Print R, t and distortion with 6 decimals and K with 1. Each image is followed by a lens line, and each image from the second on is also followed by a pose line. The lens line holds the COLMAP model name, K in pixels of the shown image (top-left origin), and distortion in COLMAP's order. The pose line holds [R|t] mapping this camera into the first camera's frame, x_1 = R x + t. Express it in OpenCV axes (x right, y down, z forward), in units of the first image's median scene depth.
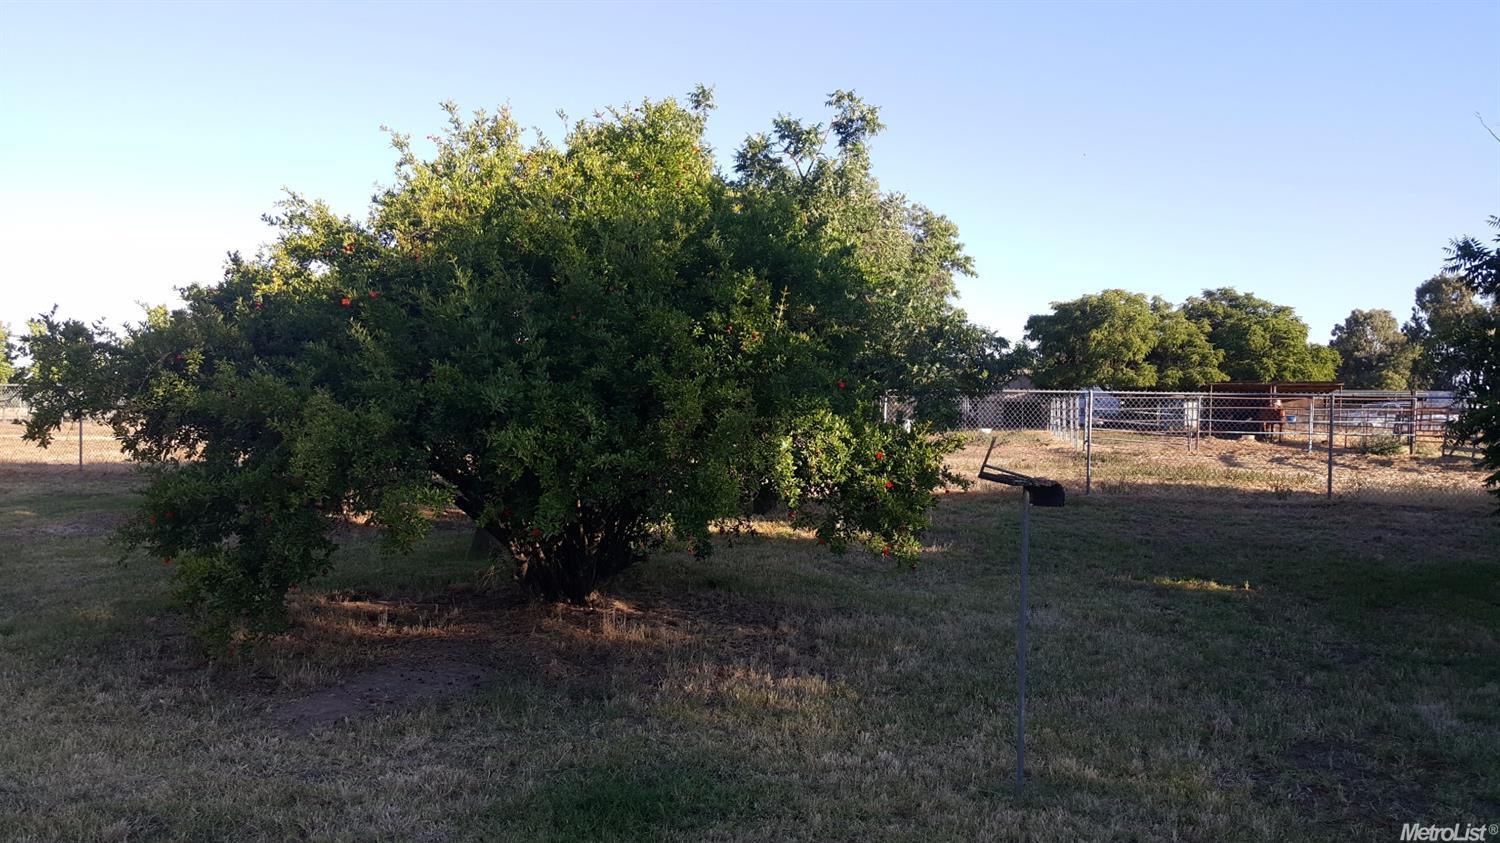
lens RADIAL K [[1224.9, 0, 750.0], [0, 1224.9, 423.6], [0, 0, 1]] dist [-0.009490, -0.024532]
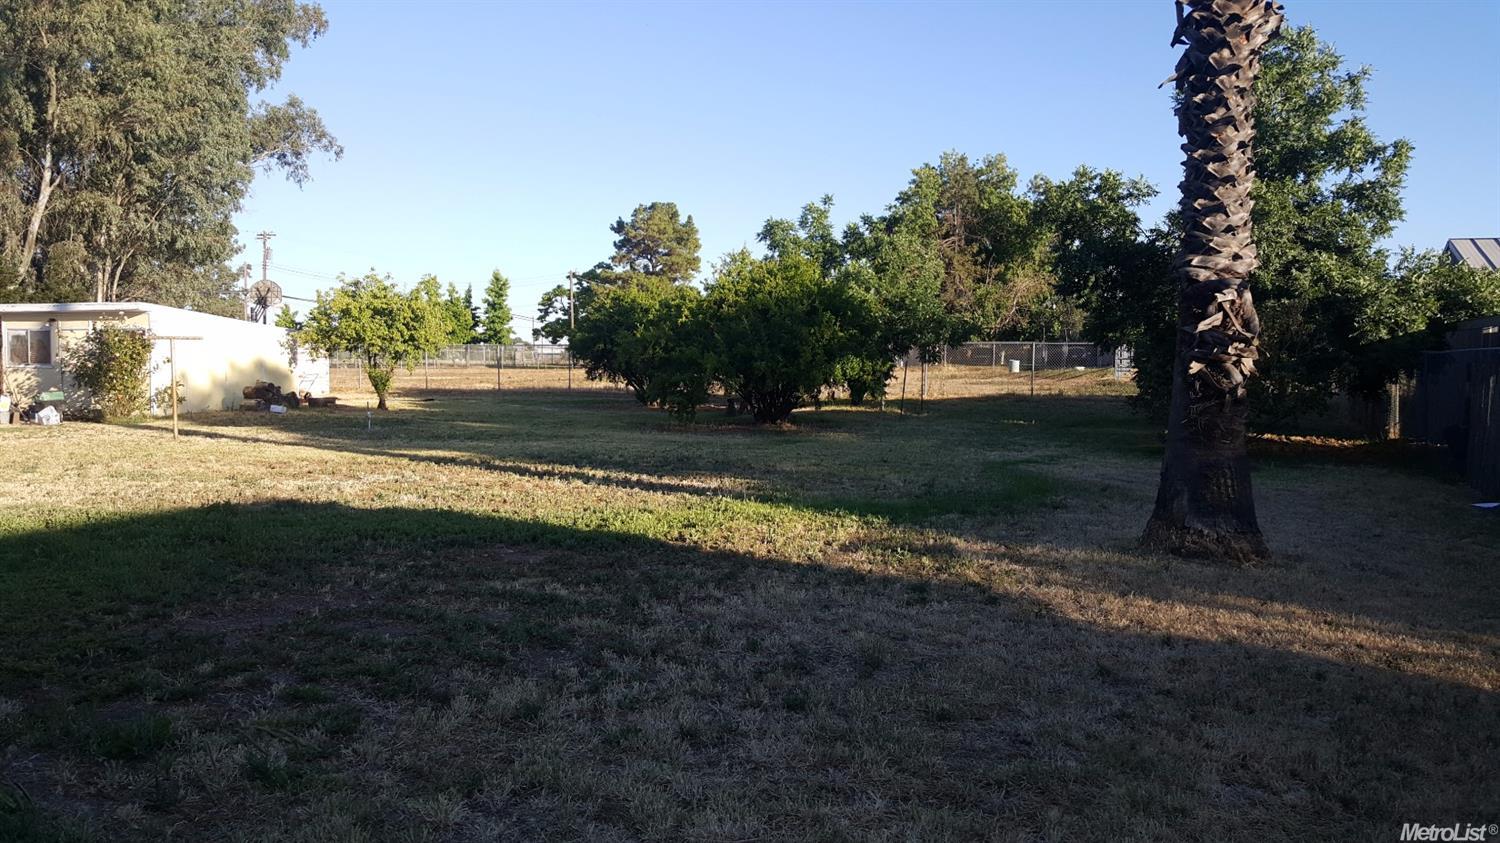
lens RADIAL K [[1224.9, 0, 748.8], [0, 1224.9, 422.2], [0, 0, 1]] dist [-0.009490, -0.024532]
pose [[0.990443, -0.000828, -0.137921, 0.247492], [0.007352, 0.998877, 0.046800, 0.012067], [0.137727, -0.047367, 0.989337, -2.320759]]
